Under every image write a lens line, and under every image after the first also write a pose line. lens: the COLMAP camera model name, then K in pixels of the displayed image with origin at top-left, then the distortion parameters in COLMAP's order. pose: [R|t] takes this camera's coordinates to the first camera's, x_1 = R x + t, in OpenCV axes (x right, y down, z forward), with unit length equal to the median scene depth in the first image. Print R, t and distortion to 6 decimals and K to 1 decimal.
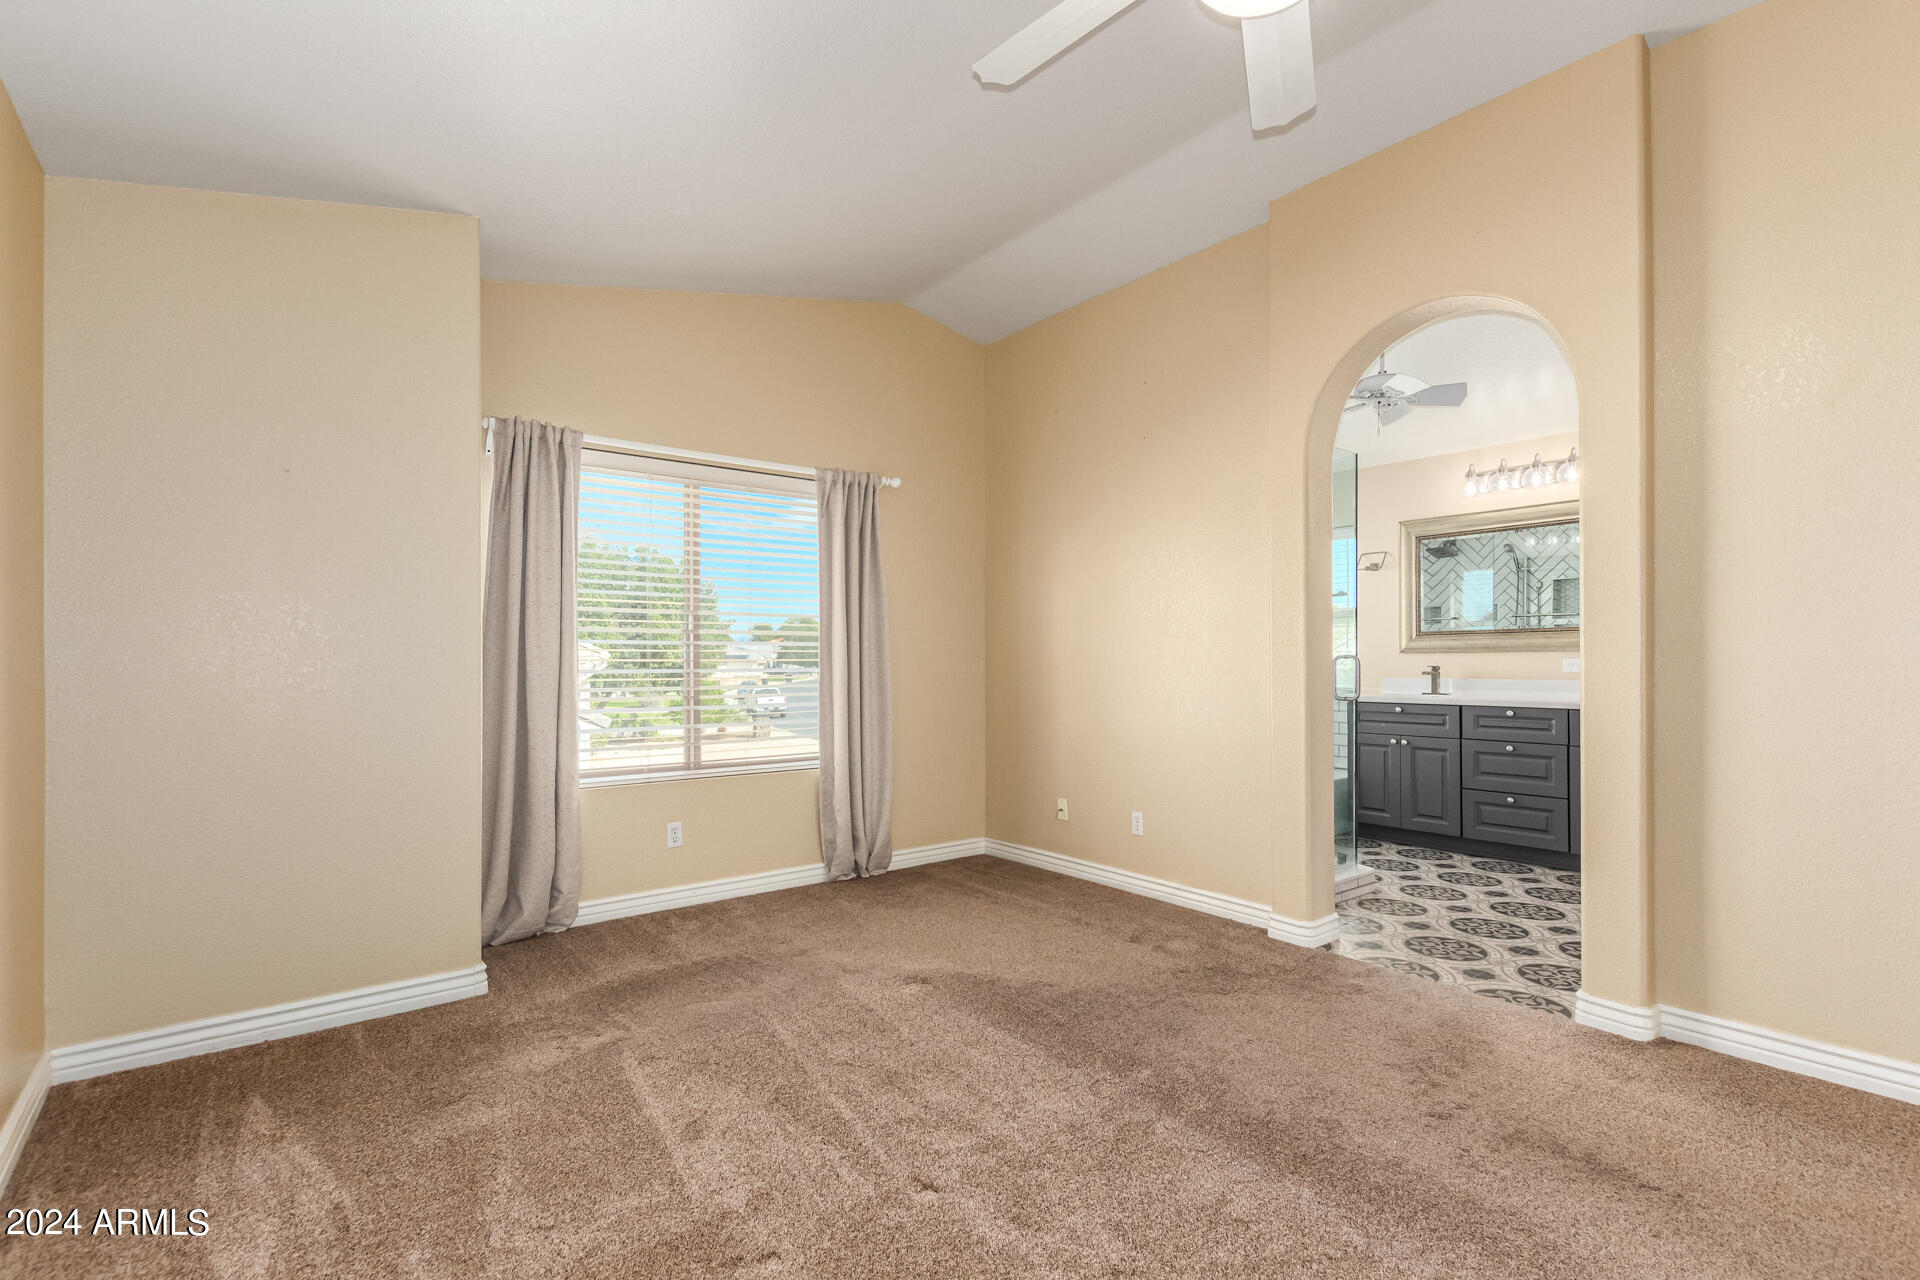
lens RADIAL K [[904.7, 0, 966.6], [0, 904.7, 649.9], [0, 0, 1]] dist [0.002761, 0.000200]
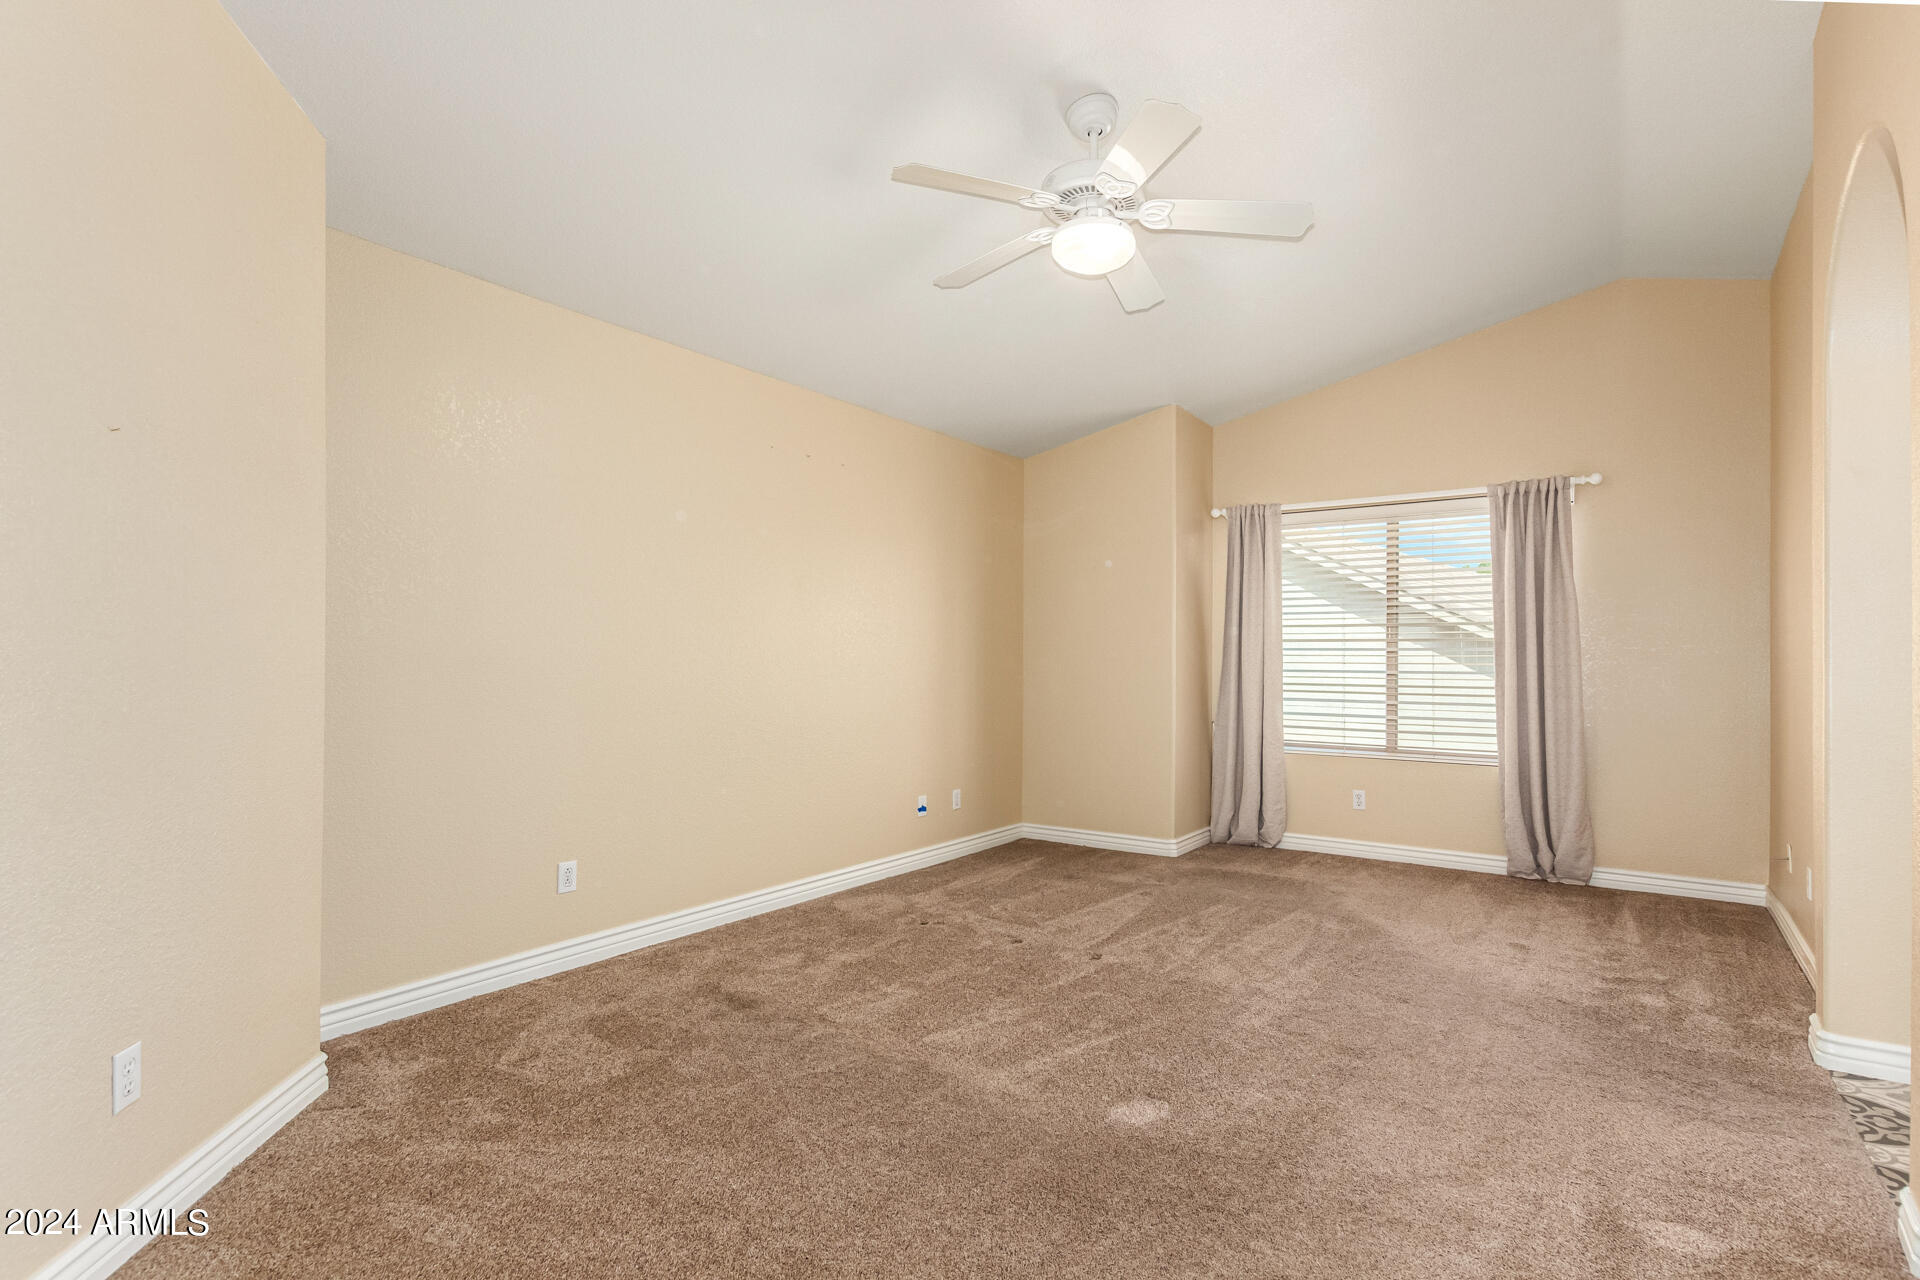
lens RADIAL K [[904.7, 0, 959.9], [0, 904.7, 644.3], [0, 0, 1]] dist [0.002761, 0.000200]
pose [[0.272502, -0.009836, -0.962105, 0.824918], [0.008566, 0.999933, -0.007797, -0.011125], [0.962117, -0.006116, 0.272568, 0.121411]]
